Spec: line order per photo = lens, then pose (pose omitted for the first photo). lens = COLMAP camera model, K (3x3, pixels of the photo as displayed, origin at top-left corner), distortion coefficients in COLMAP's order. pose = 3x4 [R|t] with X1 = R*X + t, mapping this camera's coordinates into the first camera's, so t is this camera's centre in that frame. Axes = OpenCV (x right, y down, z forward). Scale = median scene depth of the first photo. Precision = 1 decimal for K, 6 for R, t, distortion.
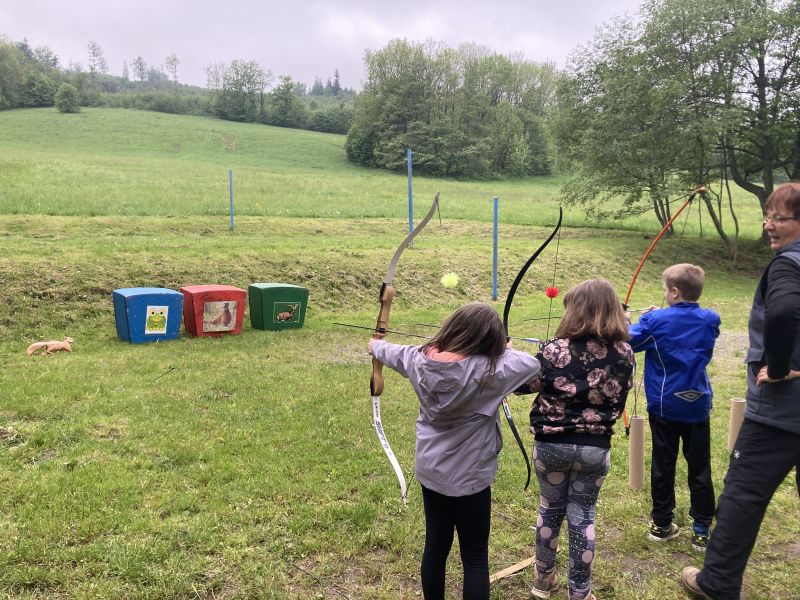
lens RADIAL K [[650.2, 0, 385.9], [0, 650.2, 298.0], [0, 0, 1]] dist [0.023127, -0.015298]
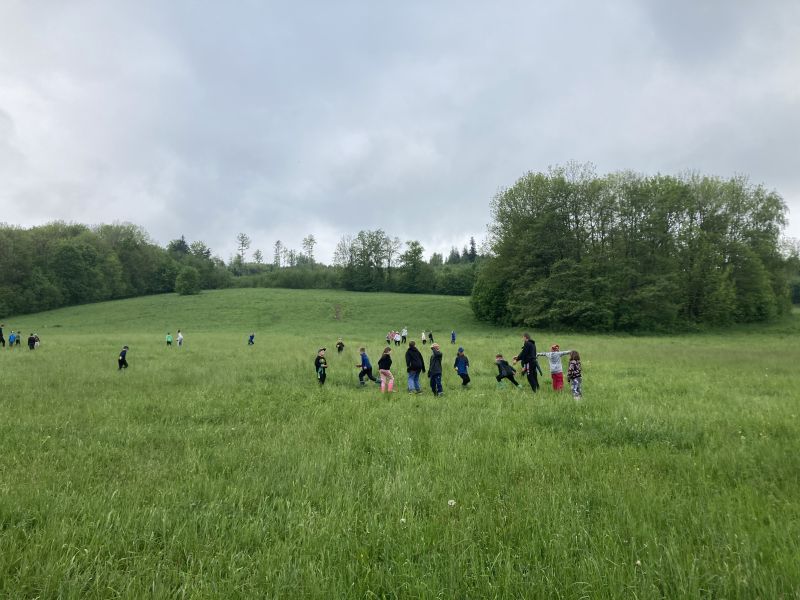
lens RADIAL K [[650.2, 0, 394.2], [0, 650.2, 306.0], [0, 0, 1]] dist [0.023127, -0.015298]
pose [[0.976711, -0.072024, -0.202108, 0.006478], [0.021089, 0.969640, -0.243627, -0.050459], [0.213519, 0.233691, 0.948577, 0.294341]]
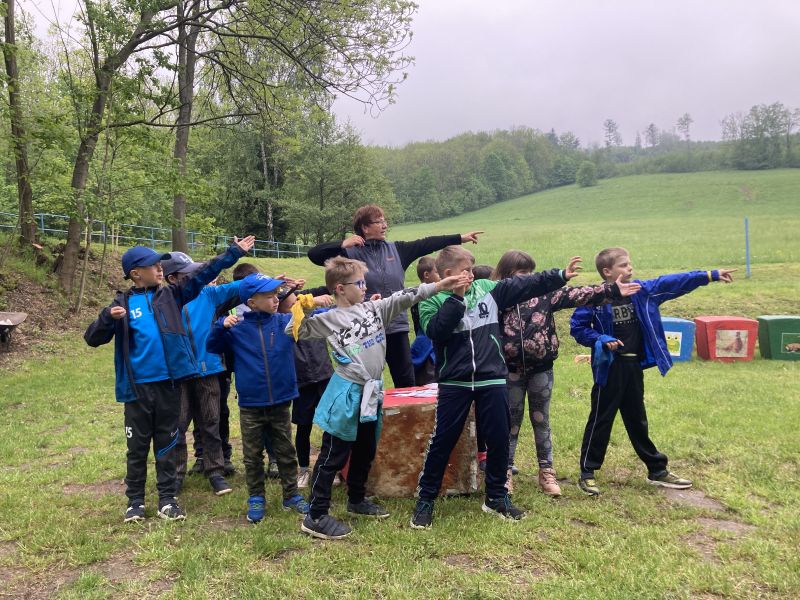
lens RADIAL K [[650.2, 0, 403.2], [0, 650.2, 294.3], [0, 0, 1]] dist [0.023127, -0.015298]
pose [[0.750158, -0.030322, -0.660563, 0.005169], [-0.035363, 0.995679, -0.085864, 0.005014], [0.660312, 0.087771, 0.745845, -0.016574]]
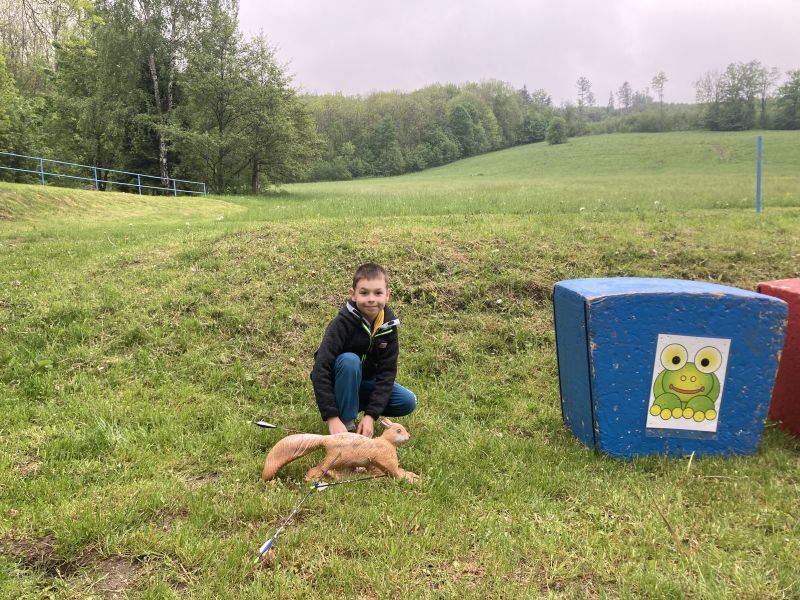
lens RADIAL K [[650.2, 0, 398.1], [0, 650.2, 301.6], [0, 0, 1]] dist [0.023127, -0.015298]
pose [[0.776102, 0.030655, -0.629862, -0.021341], [-0.051287, 0.998577, -0.014595, 0.000611], [0.628519, 0.043631, 0.776570, 0.054740]]
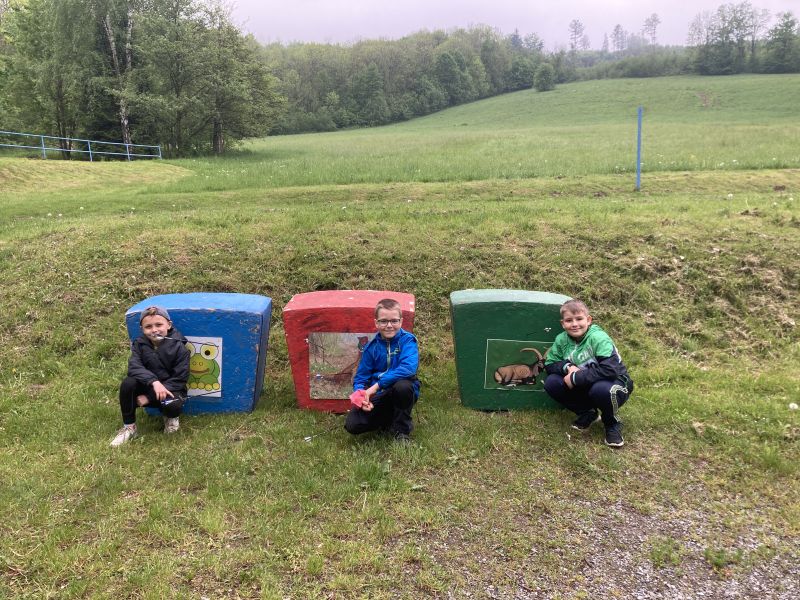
lens RADIAL K [[650.2, 0, 399.0], [0, 650.2, 291.2], [0, 0, 1]] dist [0.023127, -0.015298]
pose [[0.781312, 0.056950, -0.621537, 0.003083], [-0.036321, 0.998289, 0.045814, -0.003591], [0.623083, -0.013220, 0.782044, 0.058065]]
